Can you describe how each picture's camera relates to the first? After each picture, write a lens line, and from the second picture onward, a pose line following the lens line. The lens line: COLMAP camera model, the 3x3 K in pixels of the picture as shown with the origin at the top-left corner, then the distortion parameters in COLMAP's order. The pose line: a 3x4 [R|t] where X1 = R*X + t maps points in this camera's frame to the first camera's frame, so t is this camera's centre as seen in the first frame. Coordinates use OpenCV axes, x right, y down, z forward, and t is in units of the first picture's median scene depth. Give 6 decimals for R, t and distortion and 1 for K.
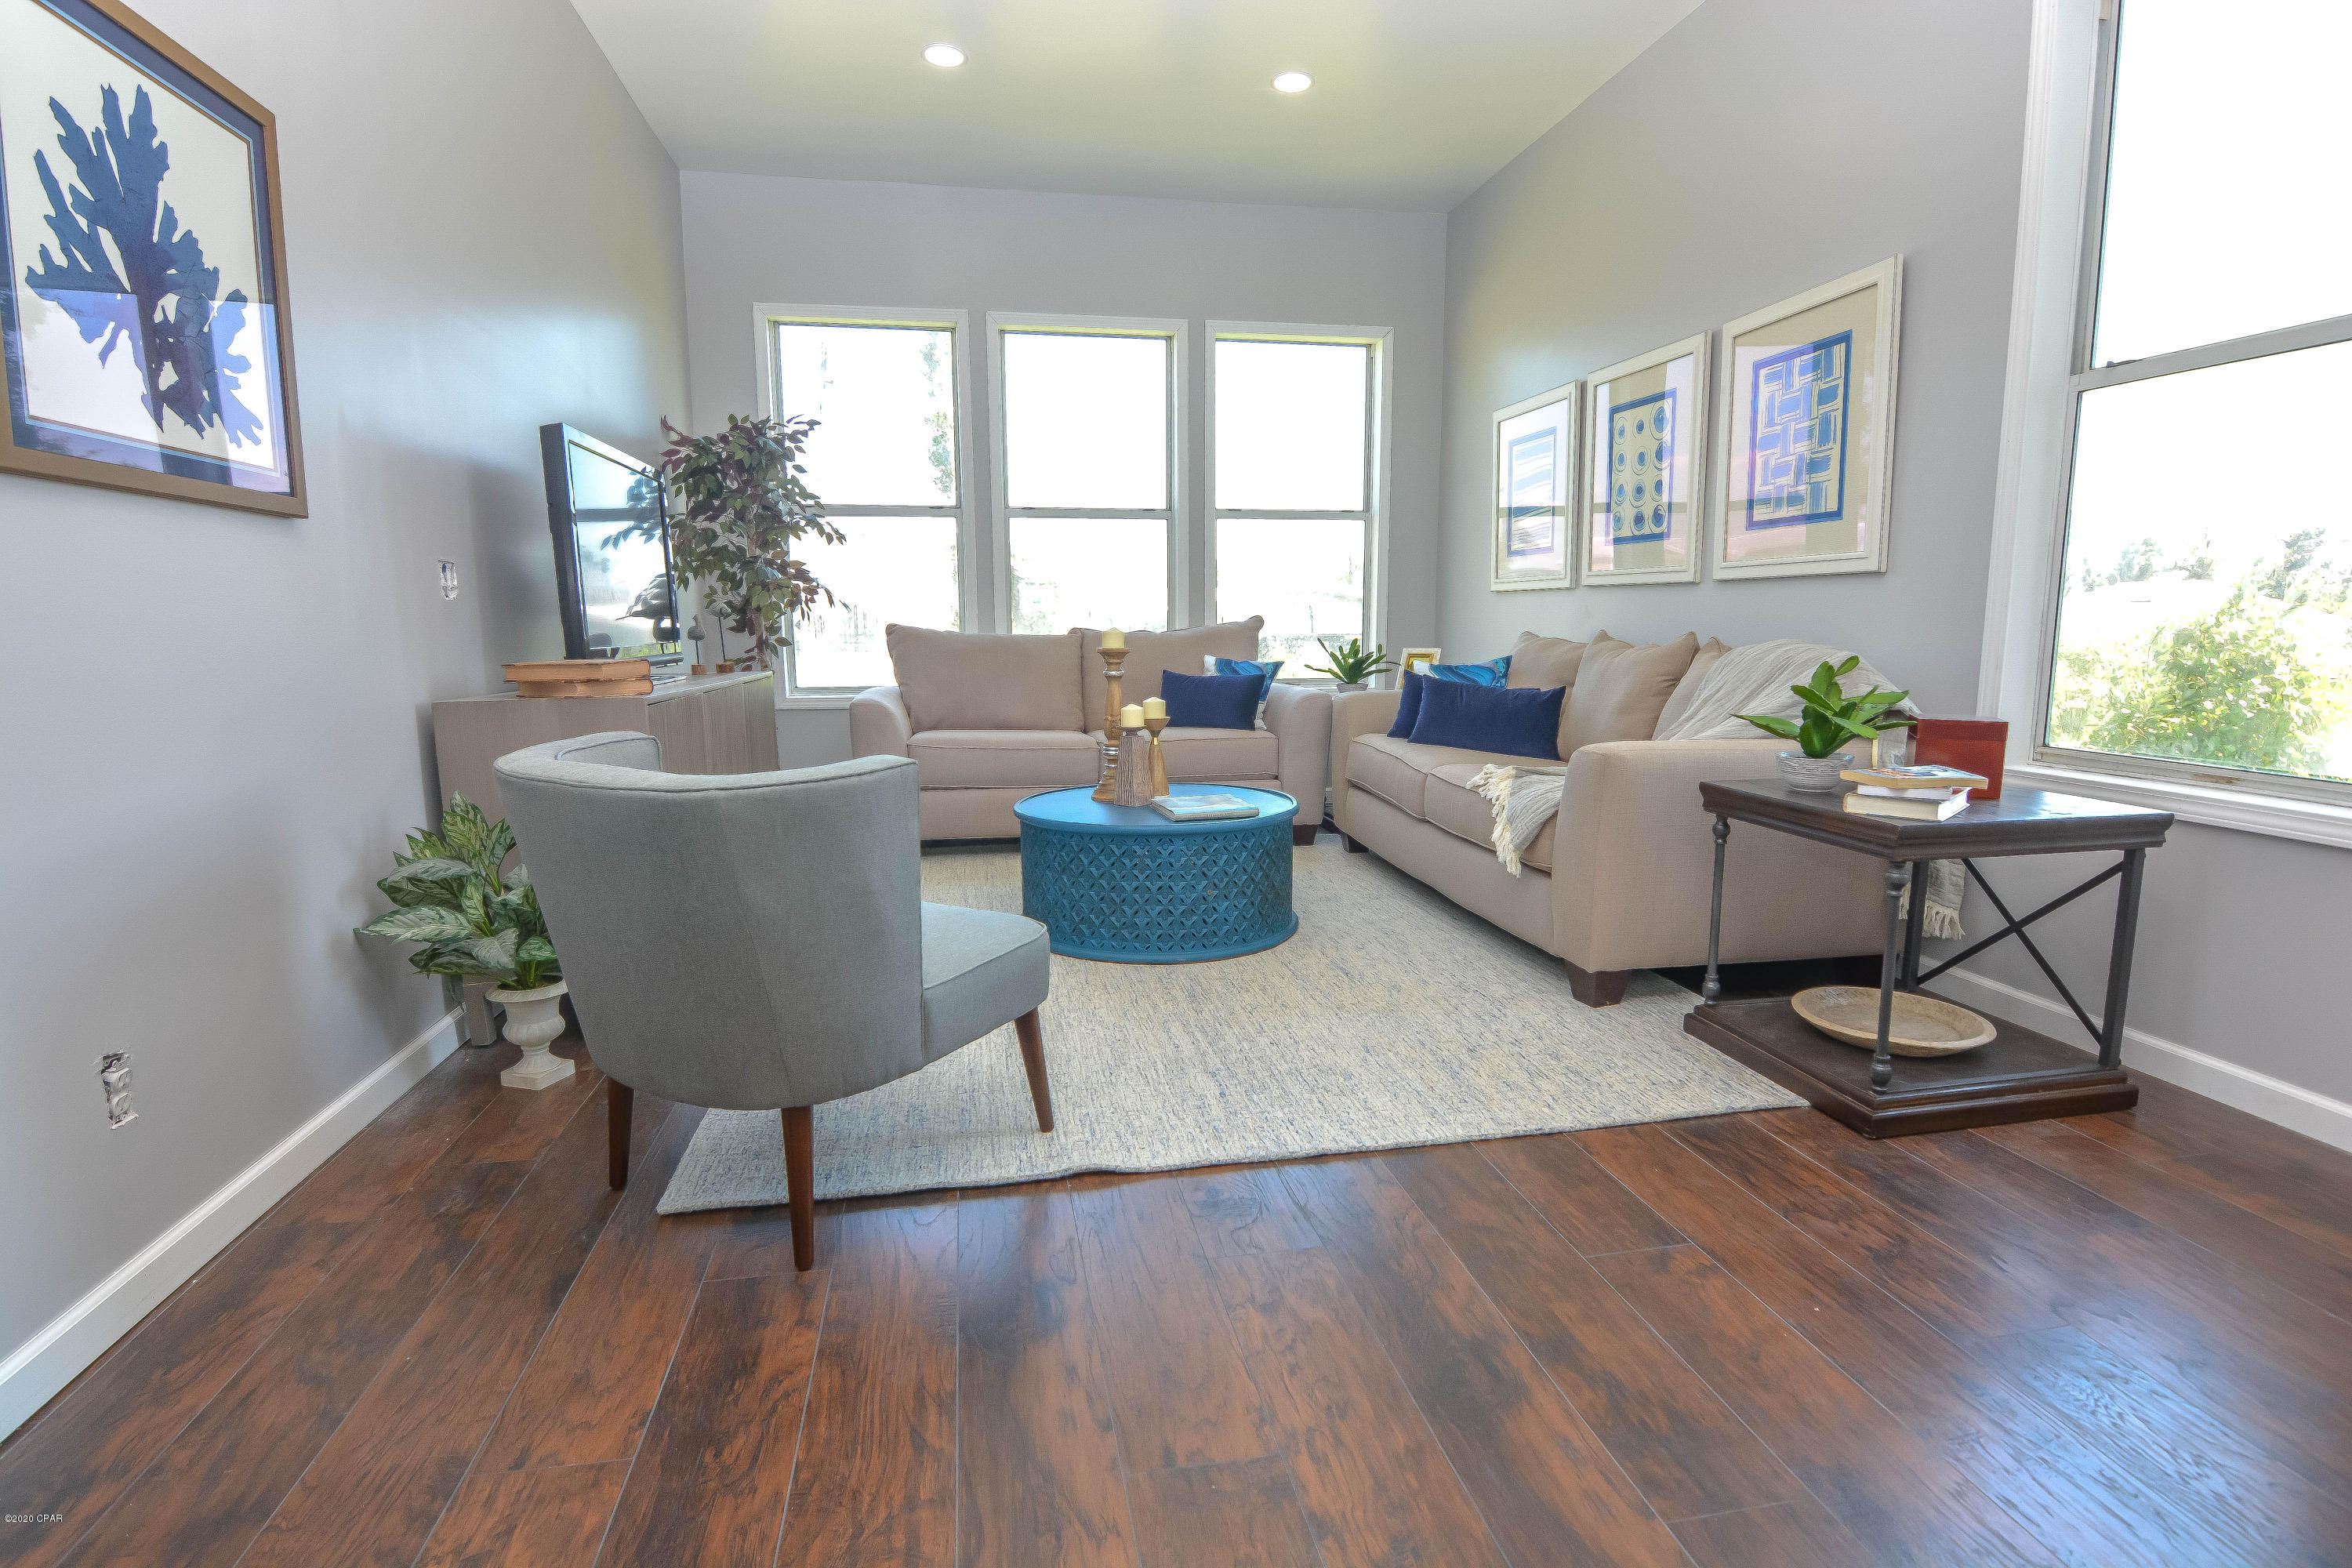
lens RADIAL K [[1131.0, 0, 1171.3], [0, 1131.0, 795.0], [0, 0, 1]] dist [-0.001974, -0.011728]
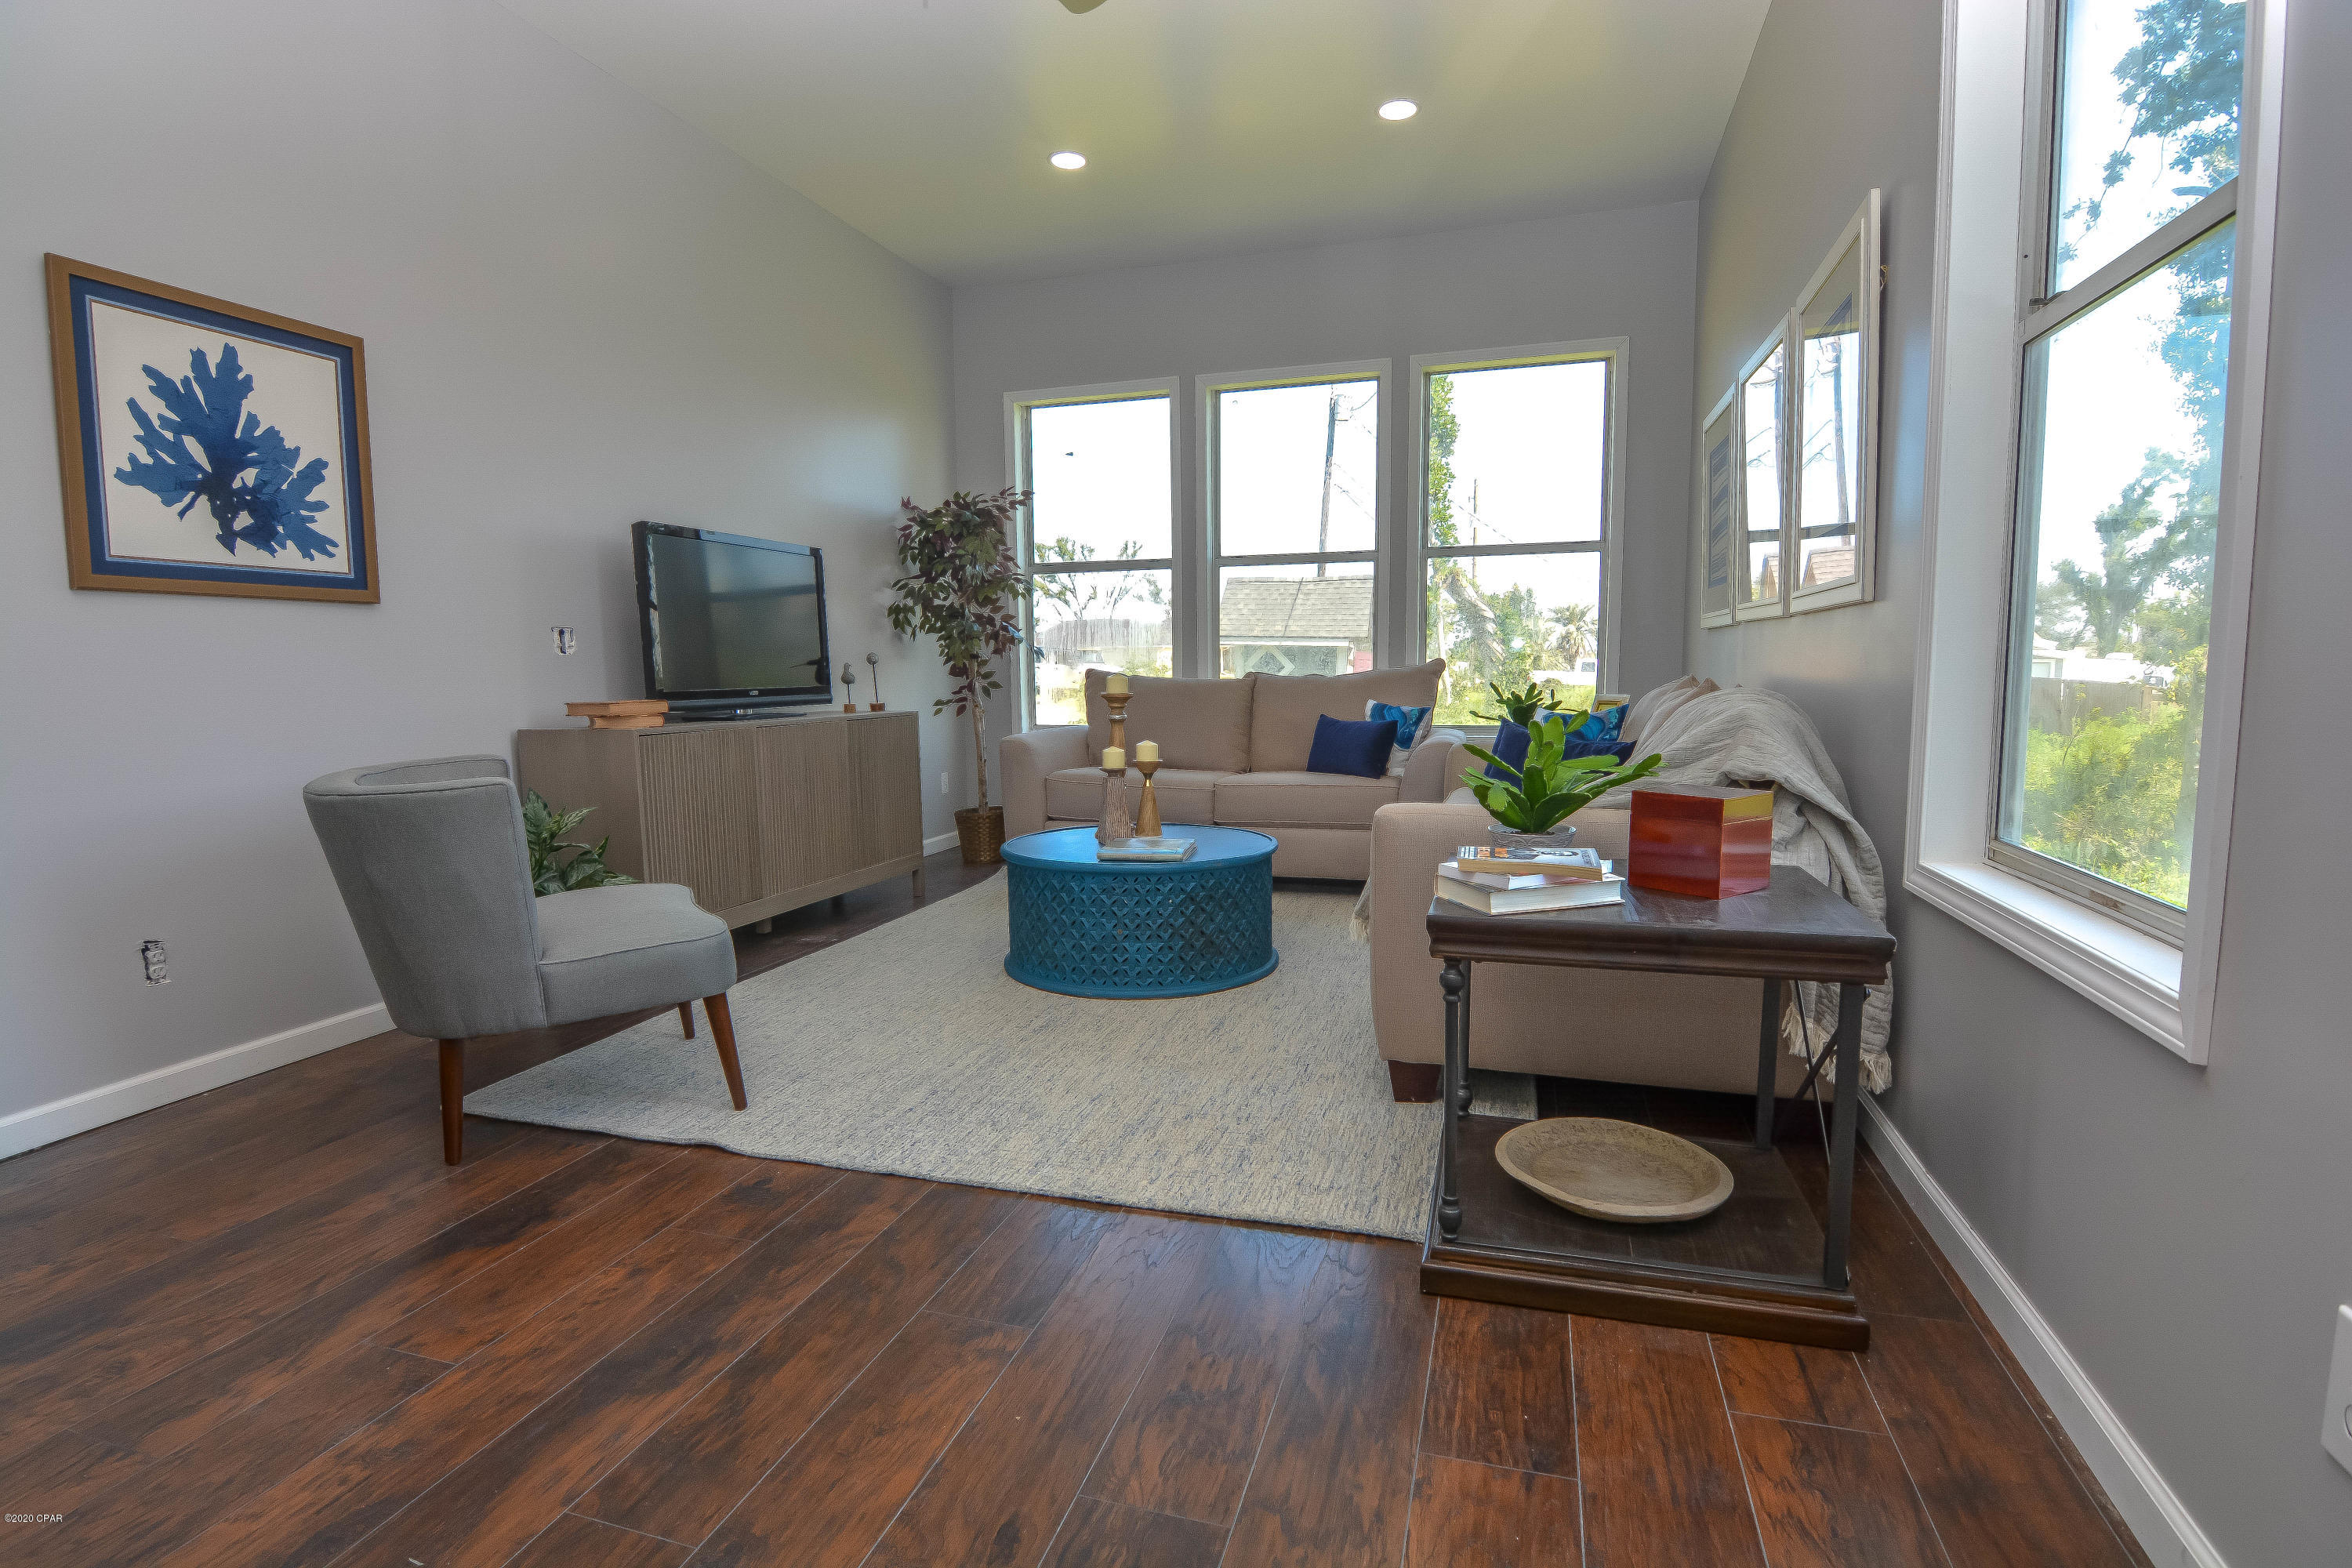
lens RADIAL K [[1140.0, 0, 1176.0], [0, 1140.0, 784.0], [0, 0, 1]] dist [0.016923, -0.023438]
pose [[0.886109, 0.043576, -0.461424, 0.702500], [-0.064206, 0.997512, -0.029096, -0.026137], [0.459009, 0.055409, 0.886702, 0.128967]]
